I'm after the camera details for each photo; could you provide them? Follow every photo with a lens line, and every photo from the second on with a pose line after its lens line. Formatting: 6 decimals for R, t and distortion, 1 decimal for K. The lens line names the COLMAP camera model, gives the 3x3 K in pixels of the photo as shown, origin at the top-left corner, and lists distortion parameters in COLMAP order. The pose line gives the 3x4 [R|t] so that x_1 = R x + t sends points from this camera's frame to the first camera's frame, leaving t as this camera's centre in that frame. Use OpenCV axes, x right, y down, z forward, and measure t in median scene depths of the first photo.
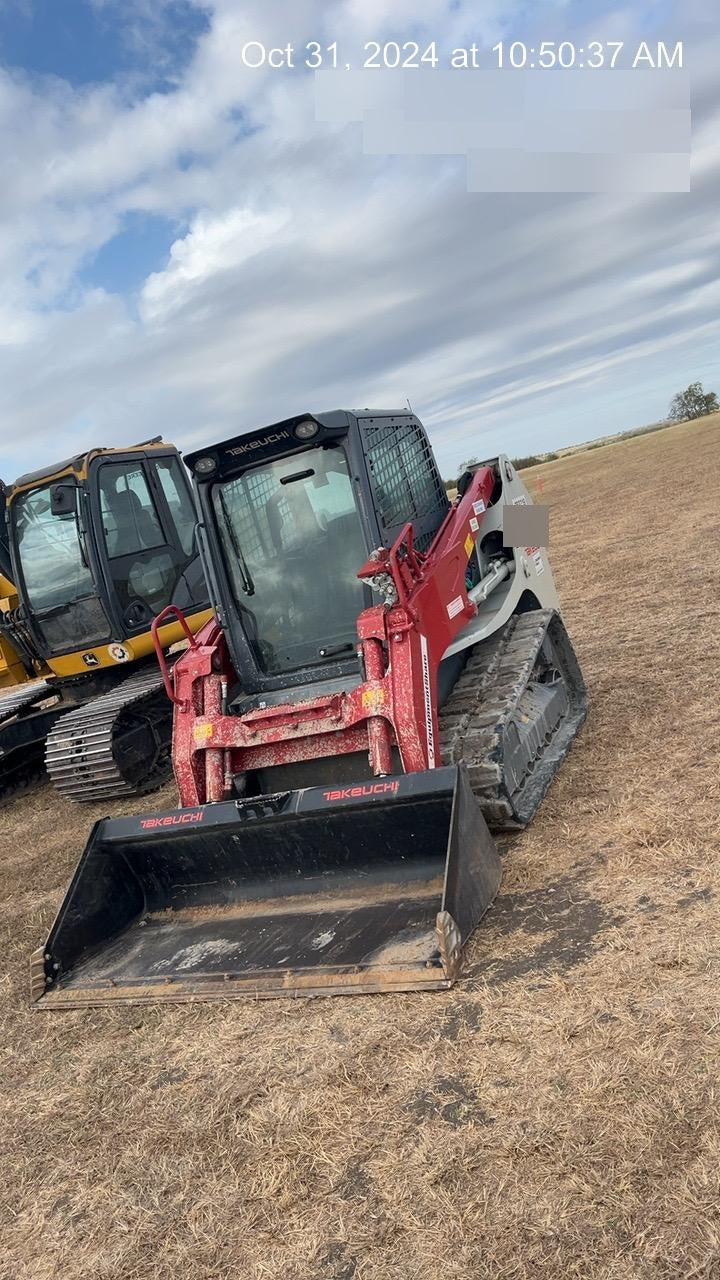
lens RADIAL K [[956.5, 0, 363.8], [0, 956.5, 640.2], [0, 0, 1]] dist [0.000002, -0.000994]
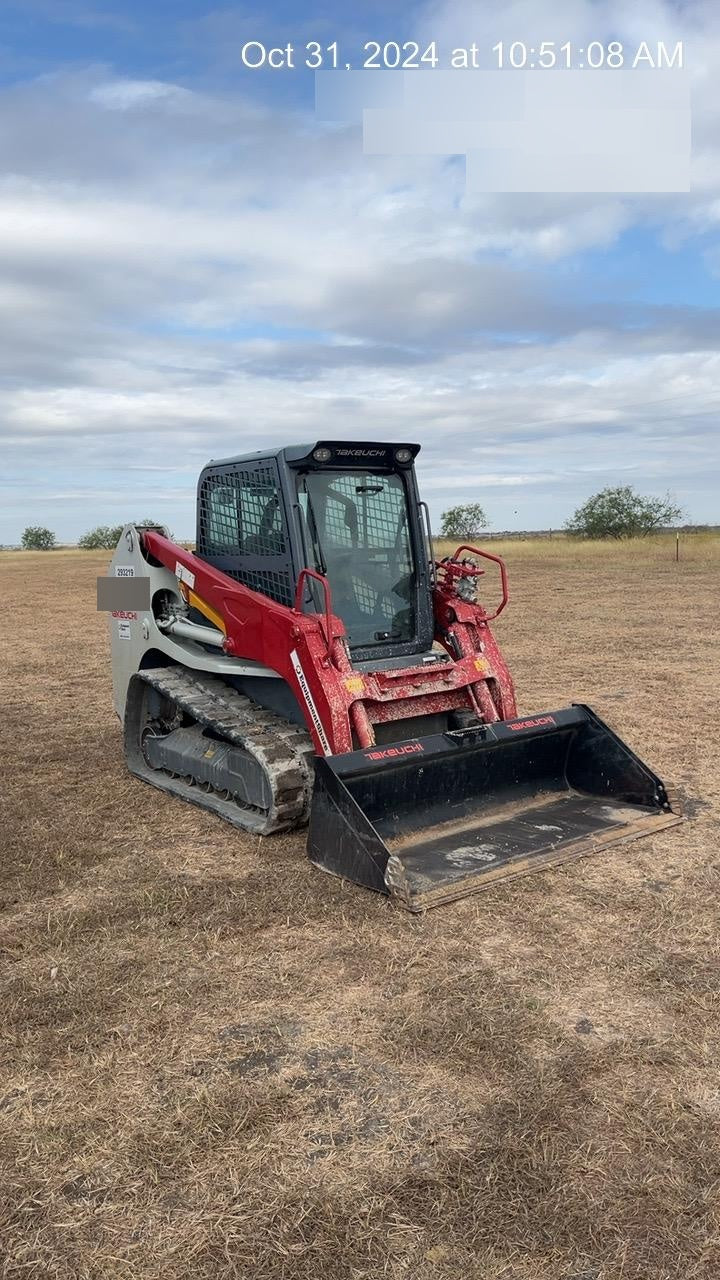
lens RADIAL K [[956.5, 0, 360.9], [0, 956.5, 642.0], [0, 0, 1]] dist [0.000002, -0.000994]
pose [[0.495486, 0.165611, 0.852682, -1.176055], [0.009868, 0.980520, -0.196174, 0.279310], [-0.868560, 0.105615, 0.484199, 0.489911]]
